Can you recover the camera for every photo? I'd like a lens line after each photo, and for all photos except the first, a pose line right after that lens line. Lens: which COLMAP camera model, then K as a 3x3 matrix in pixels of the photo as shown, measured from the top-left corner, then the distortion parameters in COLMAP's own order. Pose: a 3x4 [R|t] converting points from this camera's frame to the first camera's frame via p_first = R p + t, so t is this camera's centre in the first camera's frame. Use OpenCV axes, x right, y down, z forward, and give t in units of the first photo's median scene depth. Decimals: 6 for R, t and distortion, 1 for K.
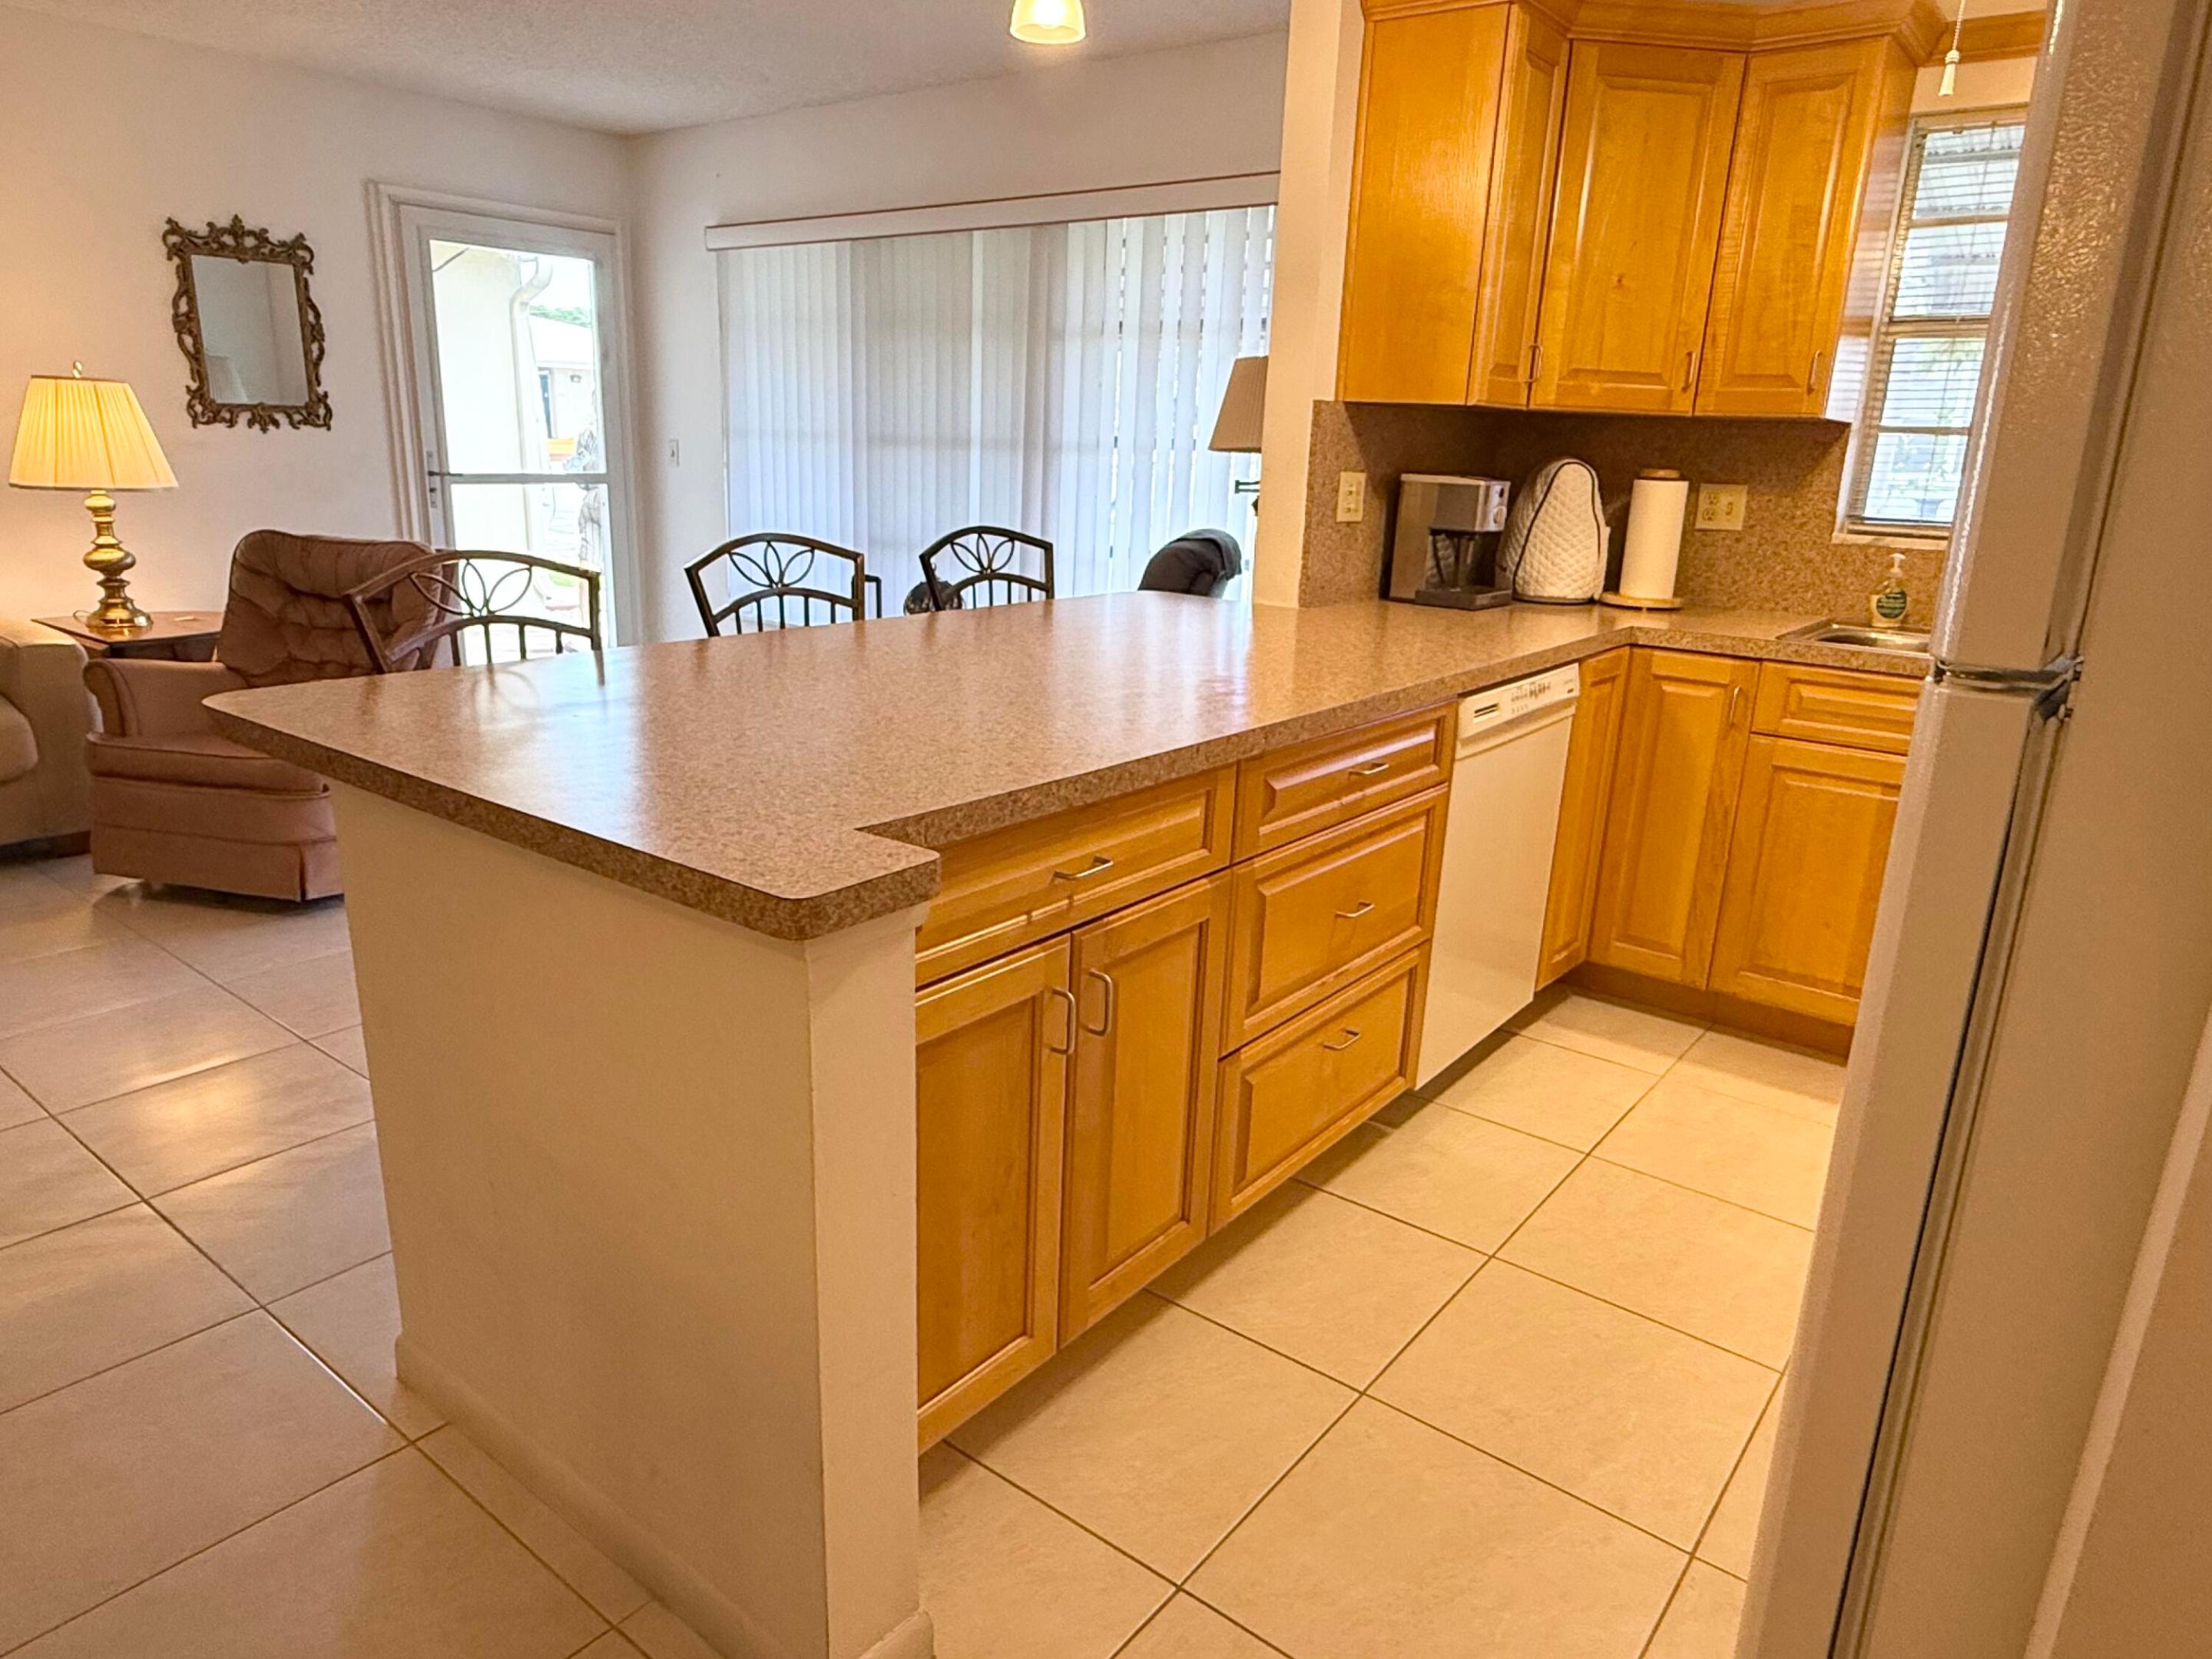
lens RADIAL K [[1396.8, 0, 1104.3], [0, 1396.8, 830.2], [0, 0, 1]] dist [0.001243, 0.002266]
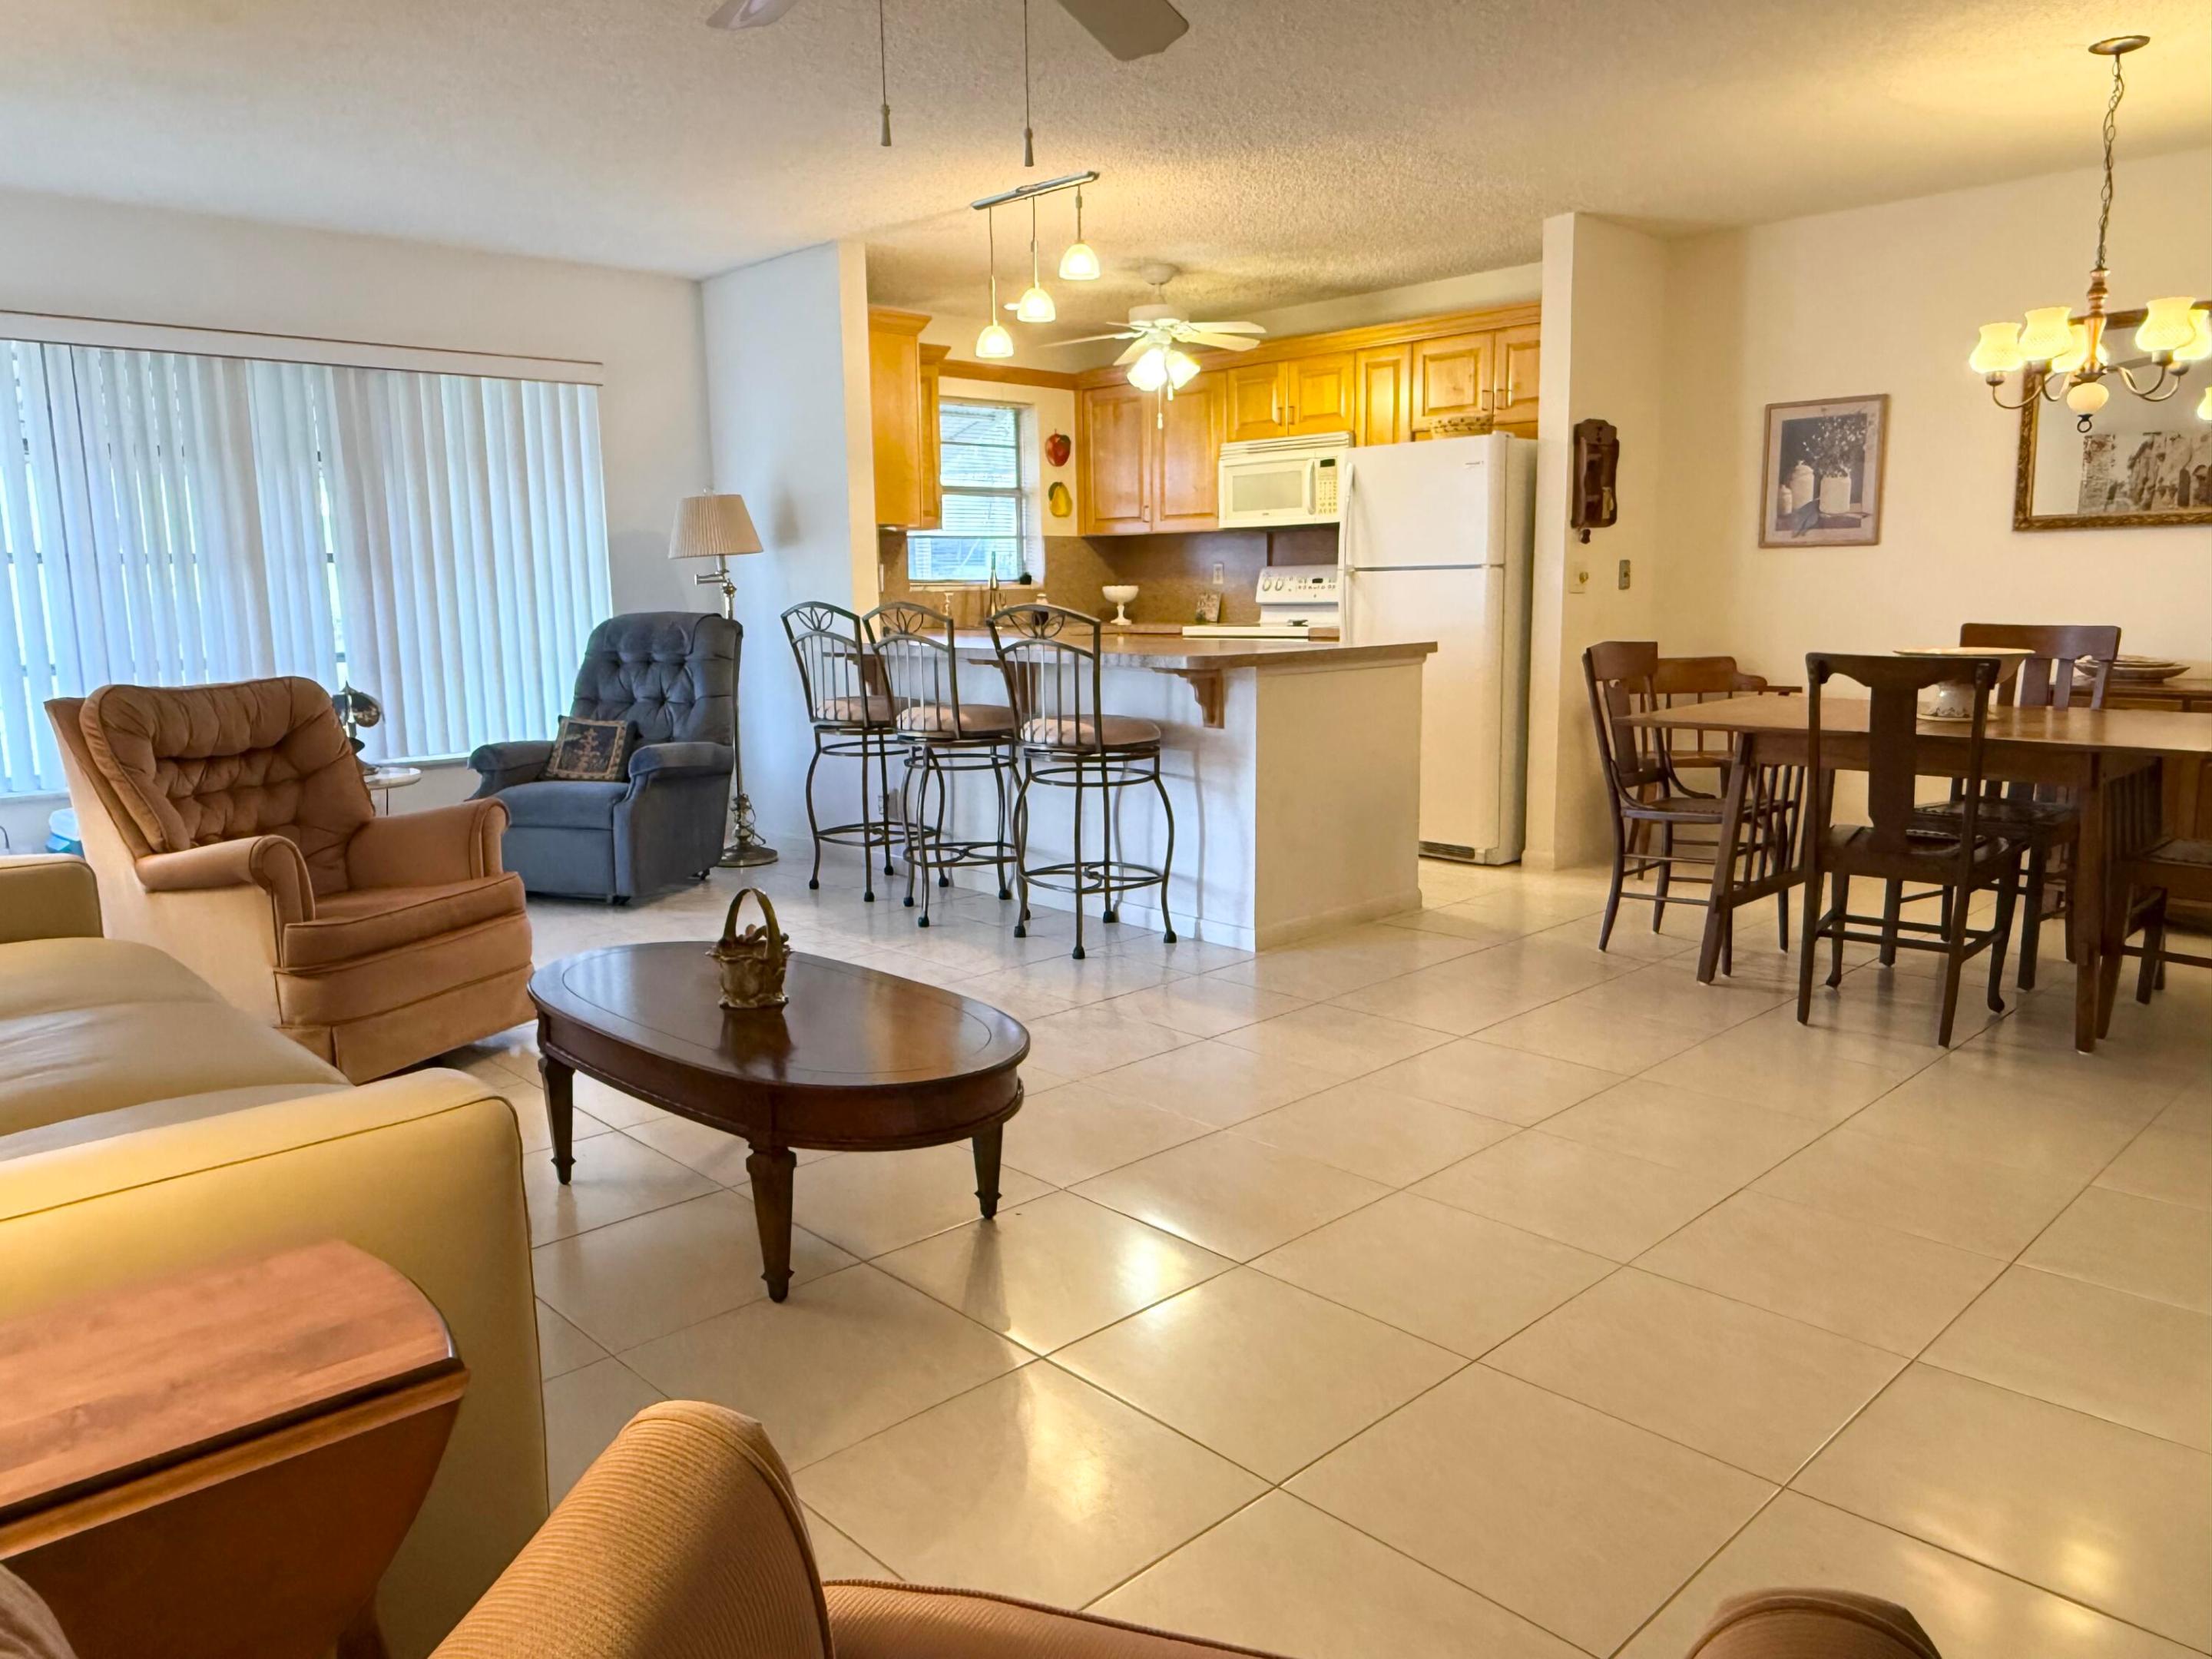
lens RADIAL K [[1506.5, 0, 1109.6], [0, 1506.5, 830.1], [0, 0, 1]] dist [0.004999, 0.001075]
pose [[0.134873, -0.200526, 0.970360, -1.689003], [0.289889, 0.944445, 0.154878, -0.140283], [-0.947509, 0.260408, 0.185510, 0.433186]]
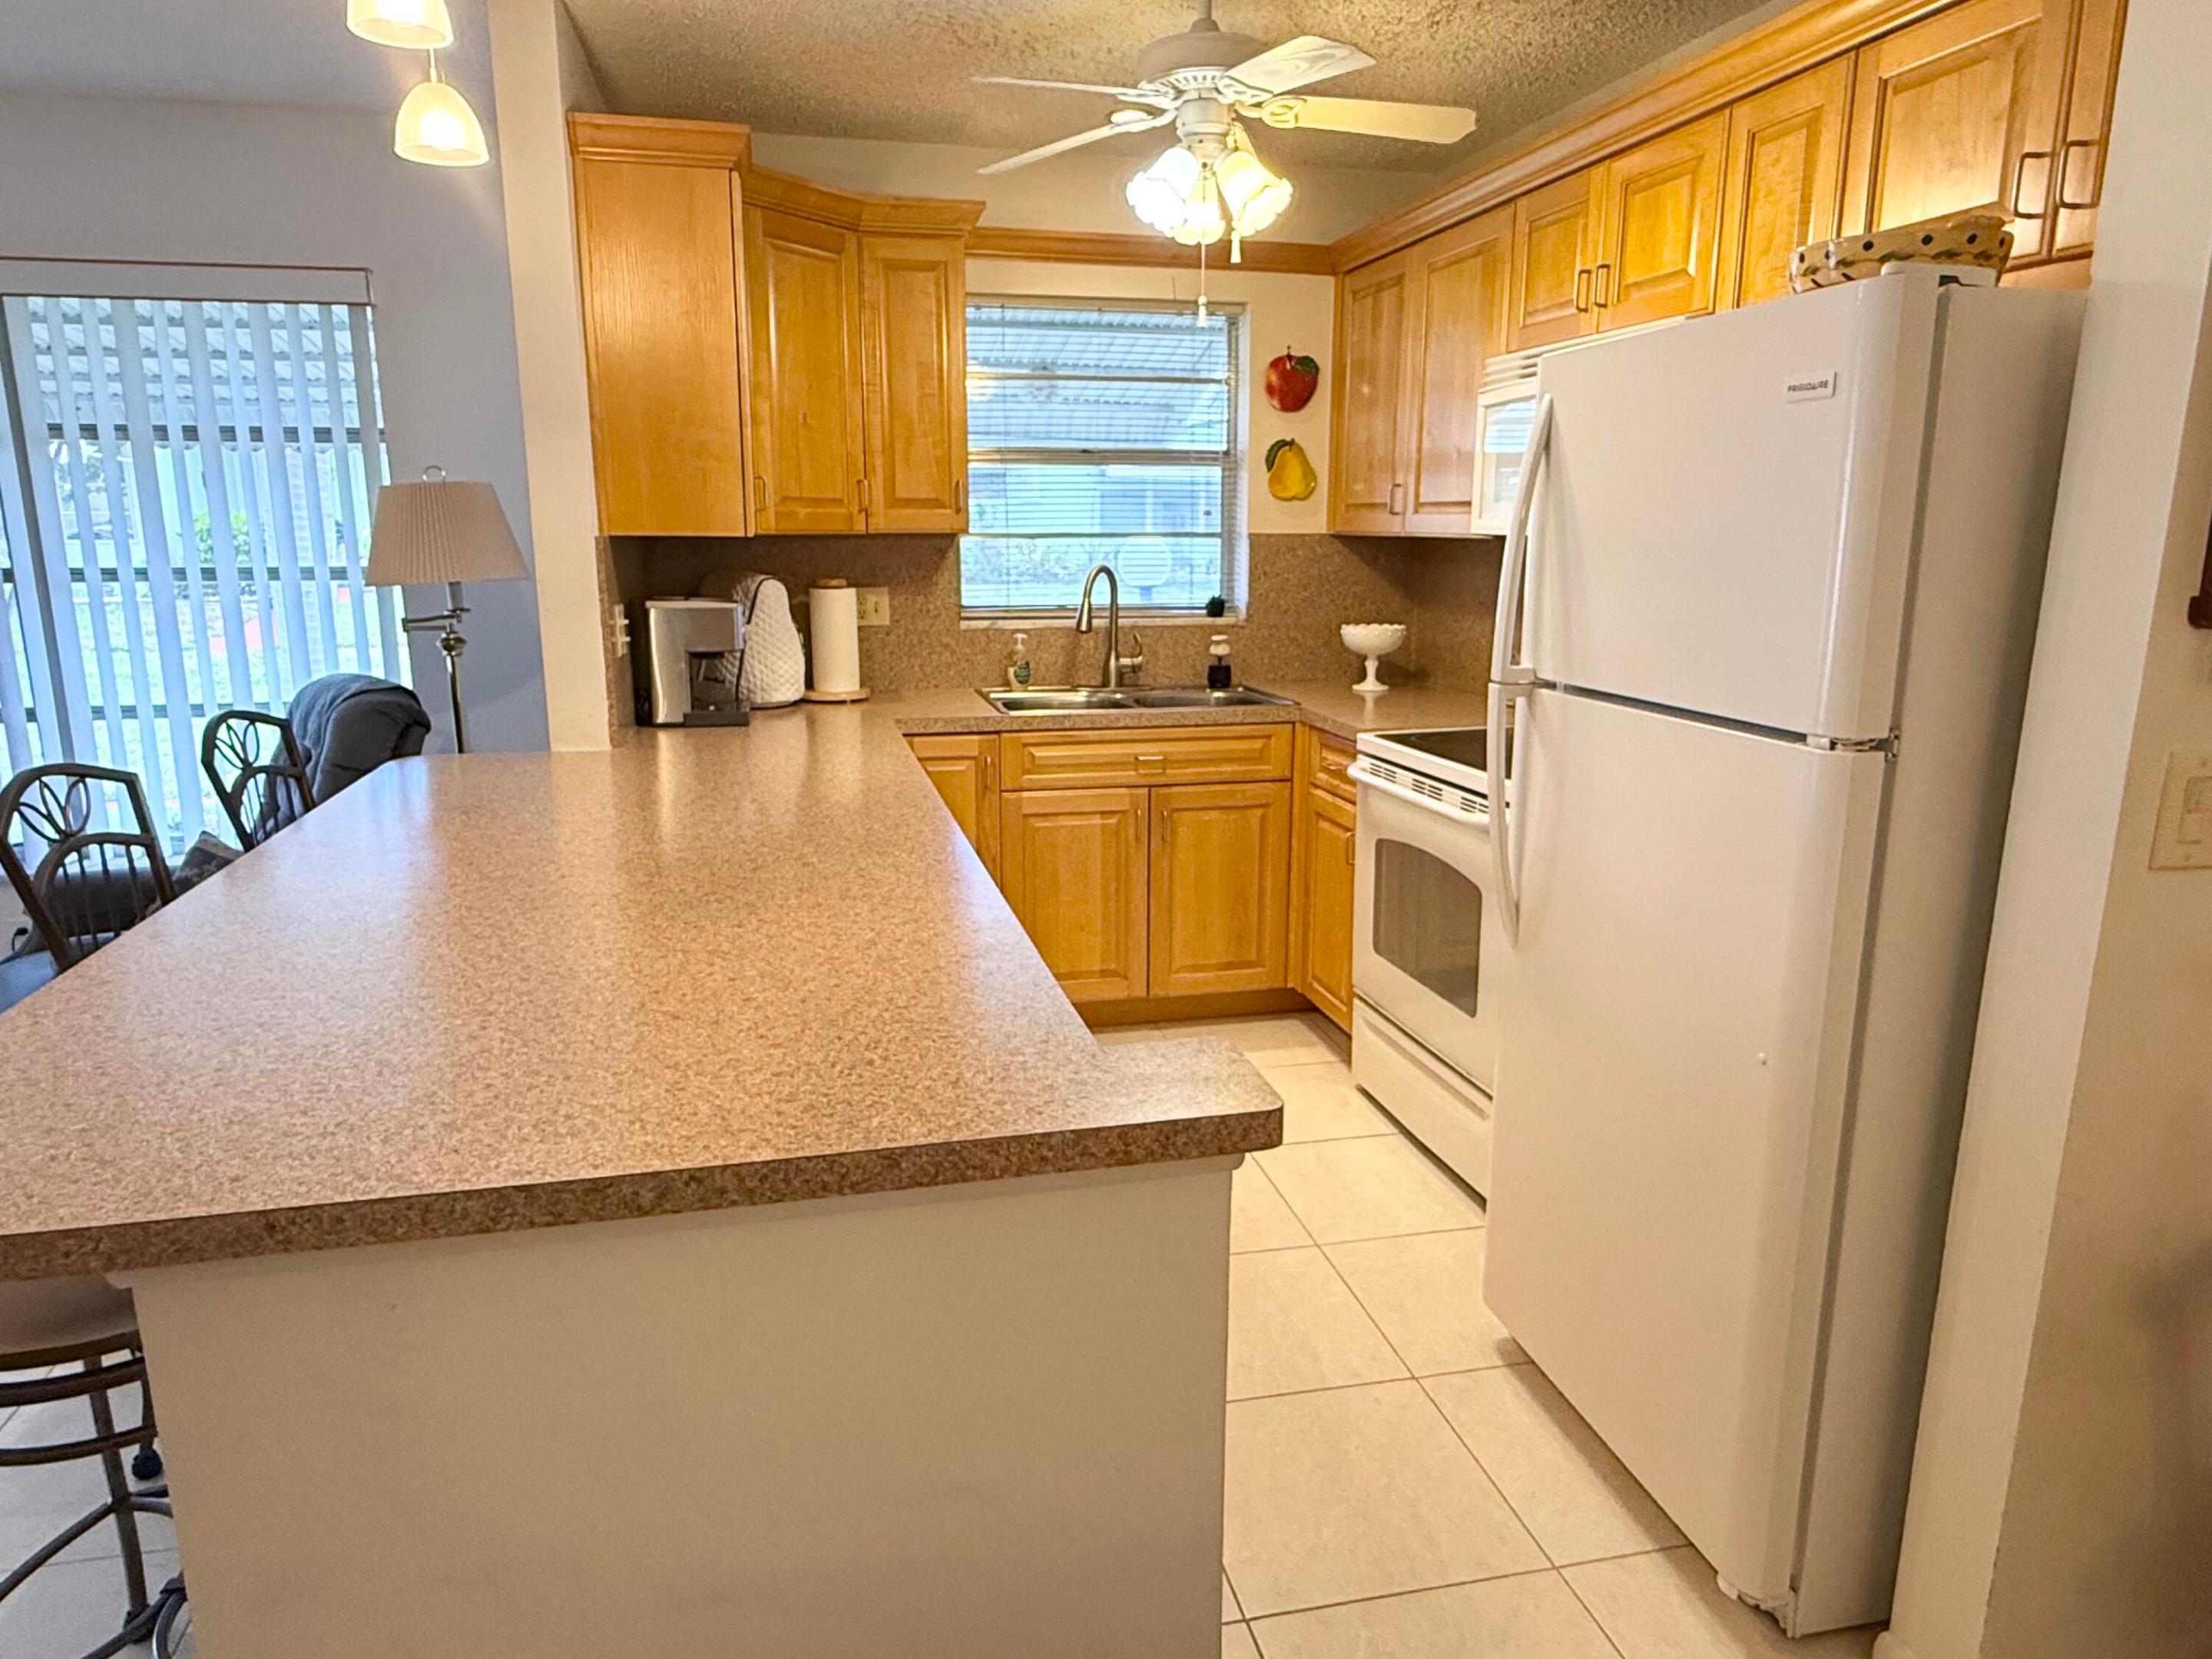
lens RADIAL K [[1396.8, 0, 1092.7], [0, 1396.8, 831.0], [0, 0, 1]] dist [0.001243, 0.002266]
pose [[0.633363, -0.200636, 0.747394, -0.371069], [0.231416, 0.970716, 0.064478, -0.089062], [-0.738443, 0.132120, 0.661245, 0.132011]]
